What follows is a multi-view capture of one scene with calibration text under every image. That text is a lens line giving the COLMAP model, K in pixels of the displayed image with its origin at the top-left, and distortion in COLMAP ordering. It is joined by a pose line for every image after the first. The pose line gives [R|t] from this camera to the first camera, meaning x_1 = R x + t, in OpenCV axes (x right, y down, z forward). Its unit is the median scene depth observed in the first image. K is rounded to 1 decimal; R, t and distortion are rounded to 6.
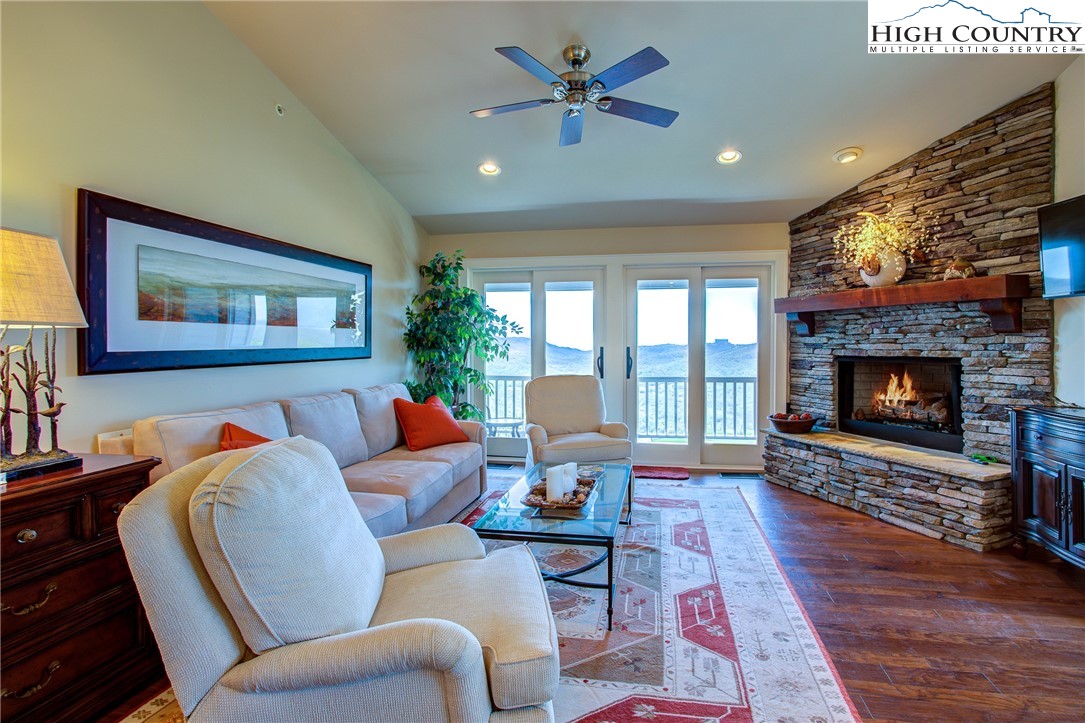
lens RADIAL K [[534.0, 0, 566.0], [0, 534.0, 350.0], [0, 0, 1]] dist [-0.002175, -0.000193]
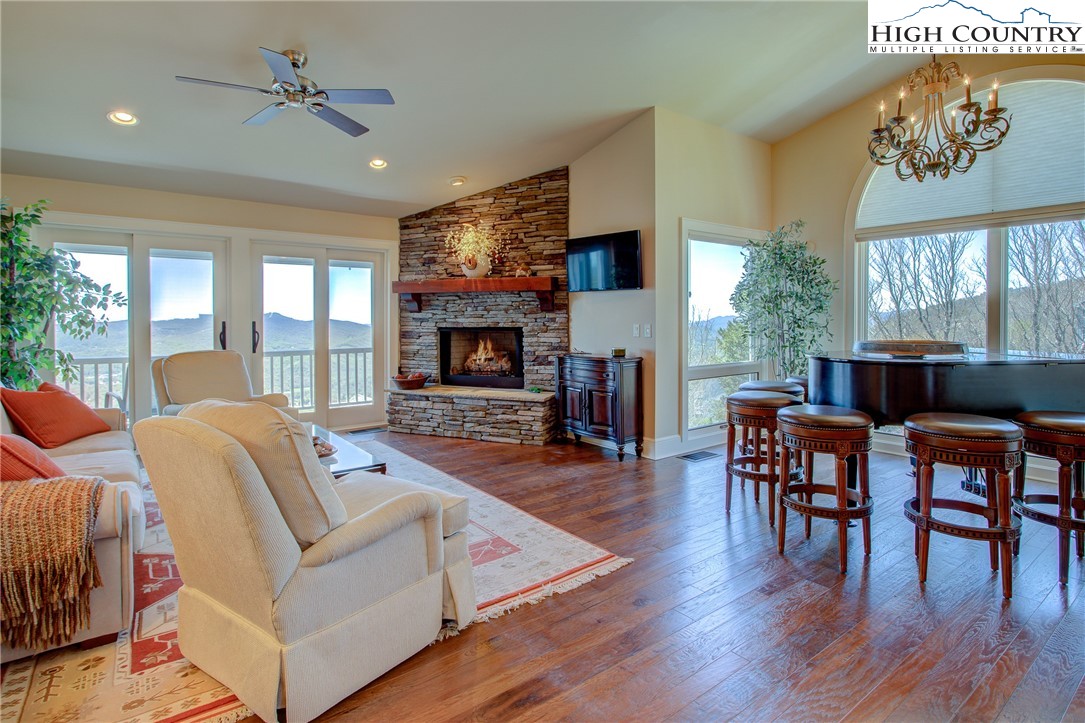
lens RADIAL K [[538.9, 0, 541.1], [0, 538.9, 325.2], [0, 0, 1]] dist [-0.001284, 0.000018]
pose [[0.686992, -0.008794, 0.726612, -0.343387], [0.009222, 0.999952, 0.003383, 0.003936], [-0.726607, 0.004377, 0.687039, -0.110622]]
